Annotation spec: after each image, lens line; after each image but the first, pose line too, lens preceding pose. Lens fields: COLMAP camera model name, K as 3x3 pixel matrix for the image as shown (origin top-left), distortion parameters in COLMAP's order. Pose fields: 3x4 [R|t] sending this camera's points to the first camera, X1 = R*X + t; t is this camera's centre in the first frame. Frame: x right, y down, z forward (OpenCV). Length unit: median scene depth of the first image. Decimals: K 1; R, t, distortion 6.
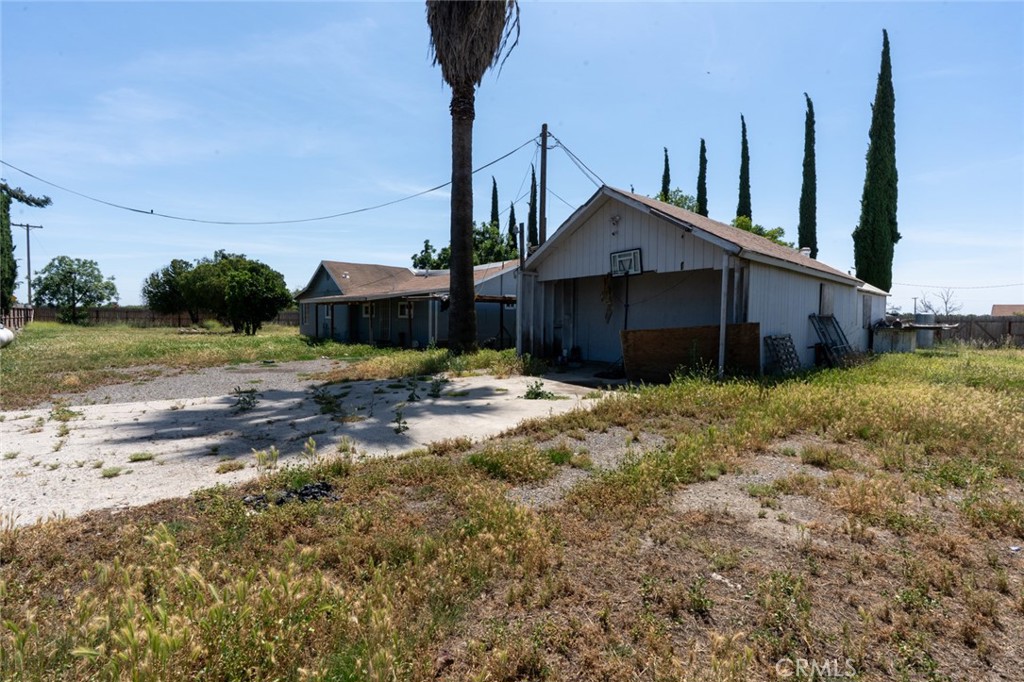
lens RADIAL K [[470.5, 0, 511.2], [0, 470.5, 330.8], [0, 0, 1]] dist [-0.018836, 0.009748]
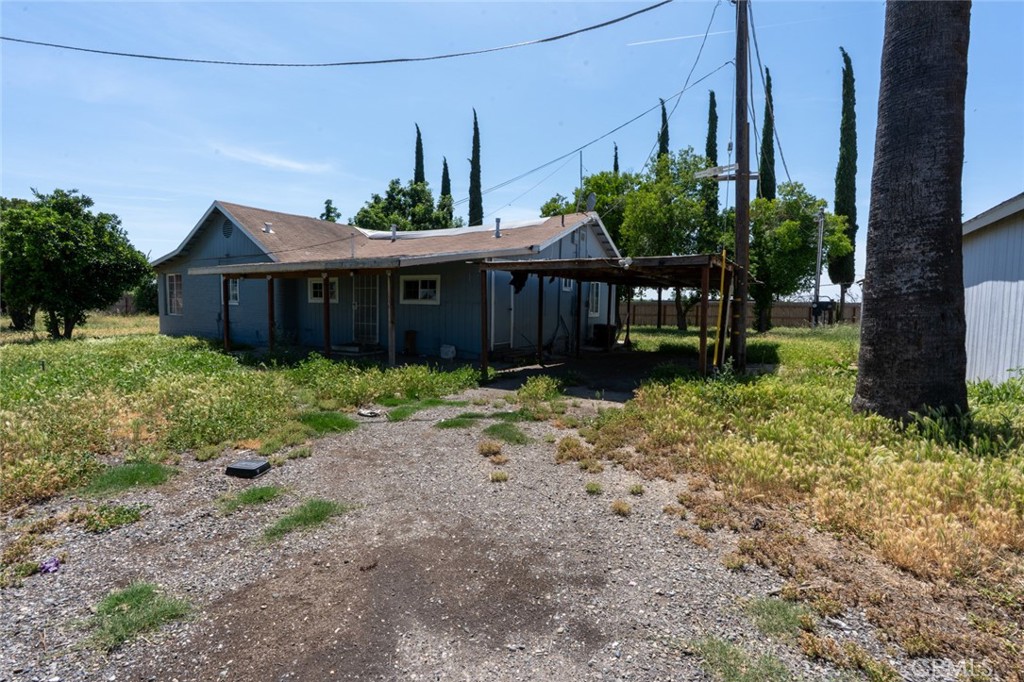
lens RADIAL K [[470.5, 0, 511.2], [0, 470.5, 330.8], [0, 0, 1]] dist [-0.018836, 0.009748]
pose [[0.954883, -0.013080, 0.296693, -0.228914], [0.004413, 0.999544, 0.029863, -0.009881], [-0.296948, -0.027206, 0.954506, 0.352055]]
